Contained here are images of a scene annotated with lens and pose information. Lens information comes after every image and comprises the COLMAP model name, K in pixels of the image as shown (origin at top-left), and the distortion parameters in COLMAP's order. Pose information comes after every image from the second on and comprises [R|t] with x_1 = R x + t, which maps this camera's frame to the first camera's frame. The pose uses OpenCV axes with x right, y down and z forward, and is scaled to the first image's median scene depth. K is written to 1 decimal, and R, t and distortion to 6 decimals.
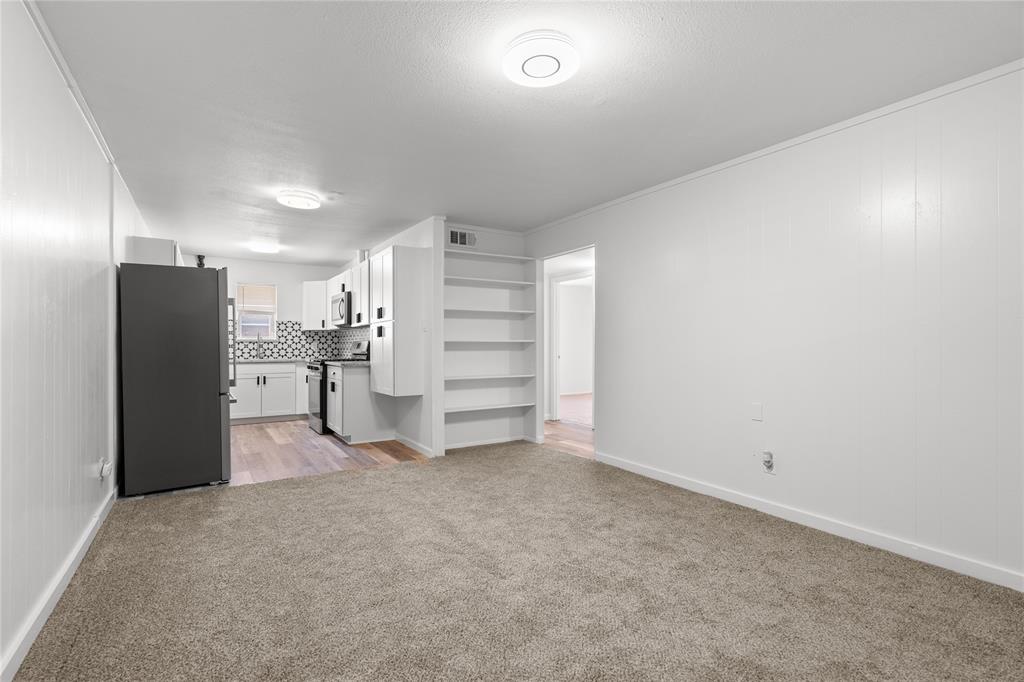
lens RADIAL K [[484.1, 0, 508.3], [0, 484.1, 341.4], [0, 0, 1]] dist [-0.000895, 0.000508]
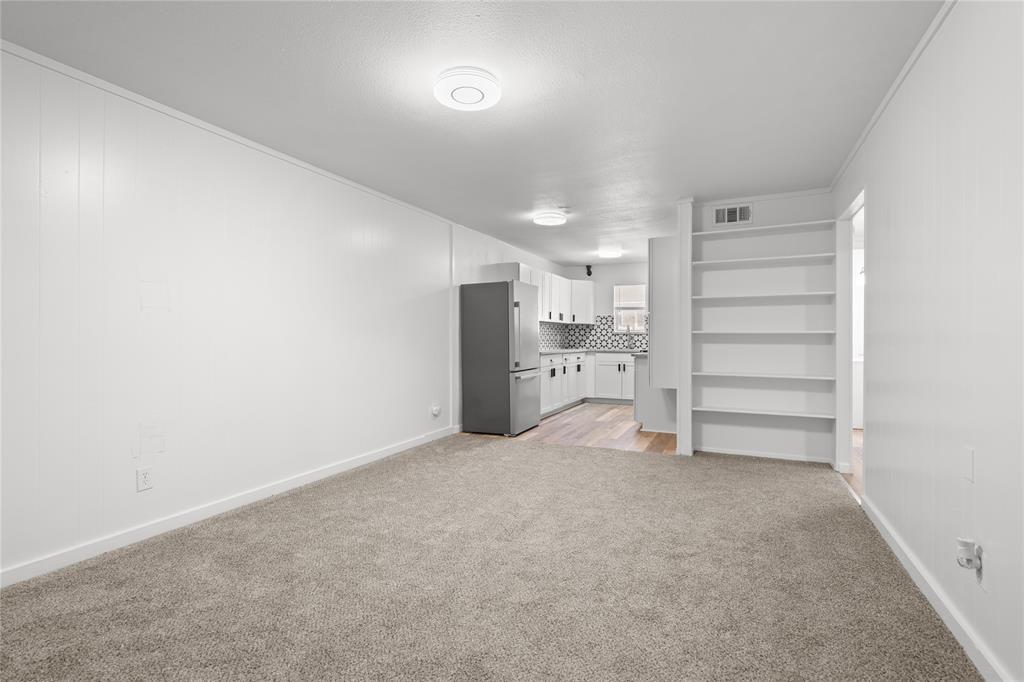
lens RADIAL K [[489.8, 0, 505.3], [0, 489.8, 344.6], [0, 0, 1]] dist [0.000221, 0.000188]
pose [[0.533872, 0.016772, -0.845399, 0.412474], [0.001380, 0.999785, 0.020707, 0.001346], [0.845564, -0.012221, 0.533734, 0.172001]]
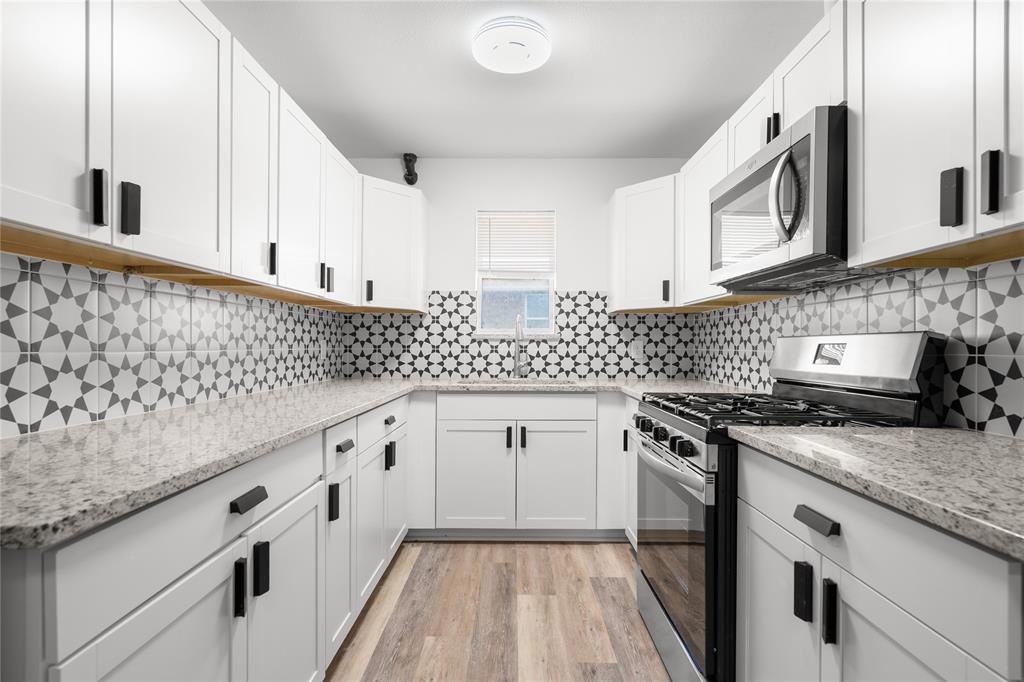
lens RADIAL K [[489.8, 0, 511.8], [0, 489.8, 341.8], [0, 0, 1]] dist [0.000221, 0.000188]
pose [[0.842544, 0.002175, -0.538623, -0.371022], [-0.000683, 0.999995, 0.002969, 0.002228], [0.538626, -0.002134, 0.842542, 0.822849]]
